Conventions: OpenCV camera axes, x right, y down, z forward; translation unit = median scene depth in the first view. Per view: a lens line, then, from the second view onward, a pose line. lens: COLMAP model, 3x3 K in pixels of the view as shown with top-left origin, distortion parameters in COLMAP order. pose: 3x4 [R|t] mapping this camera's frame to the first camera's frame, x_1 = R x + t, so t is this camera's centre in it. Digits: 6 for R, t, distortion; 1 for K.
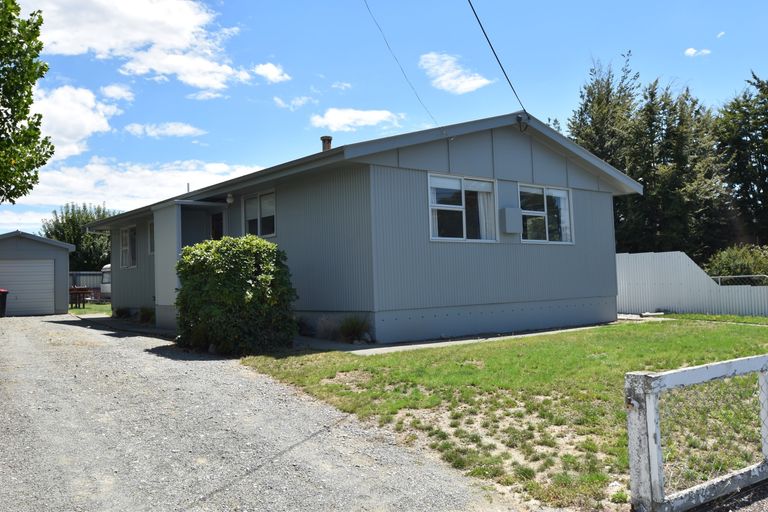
lens RADIAL K [[688.7, 0, 378.6], [0, 688.7, 252.8], [0, 0, 1]] dist [-0.055334, -0.003552]
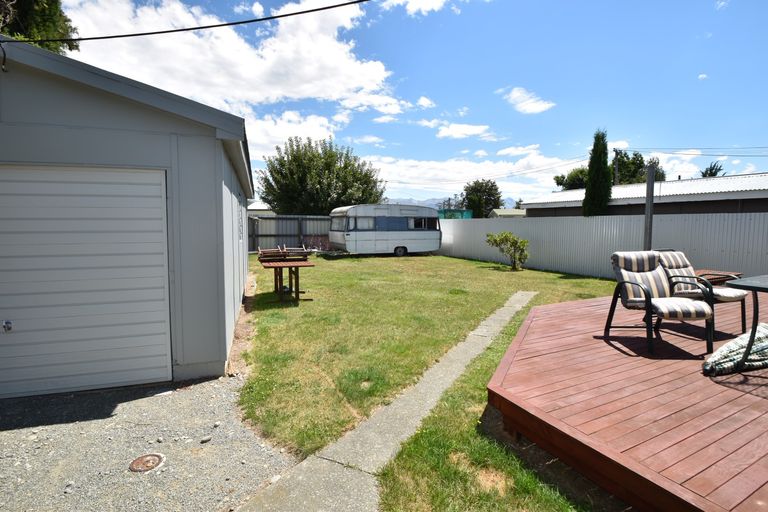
lens RADIAL K [[372.0, 0, 384.9], [0, 372.0, 254.7], [0, 0, 1]] dist [-0.006015, -0.000270]
pose [[0.969626, 0.045689, -0.240287, -0.331635], [-0.015683, 0.991991, 0.125335, 0.023072], [0.244089, -0.117760, 0.962576, 0.828415]]
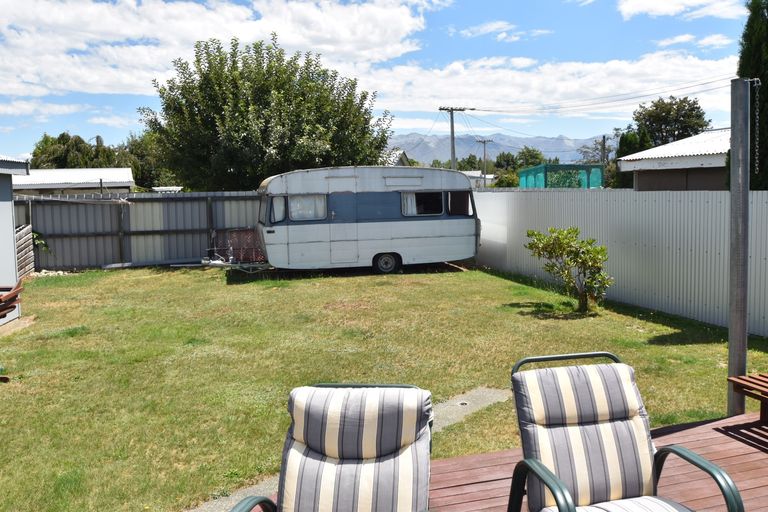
lens RADIAL K [[688.7, 0, 388.4], [0, 688.7, 254.2], [0, 0, 1]] dist [-0.055334, -0.003552]
pose [[0.907581, 0.042307, -0.417740, -0.221262], [0.018519, 0.989909, 0.140488, 0.009556], [0.419468, -0.135240, 0.897640, 0.934866]]
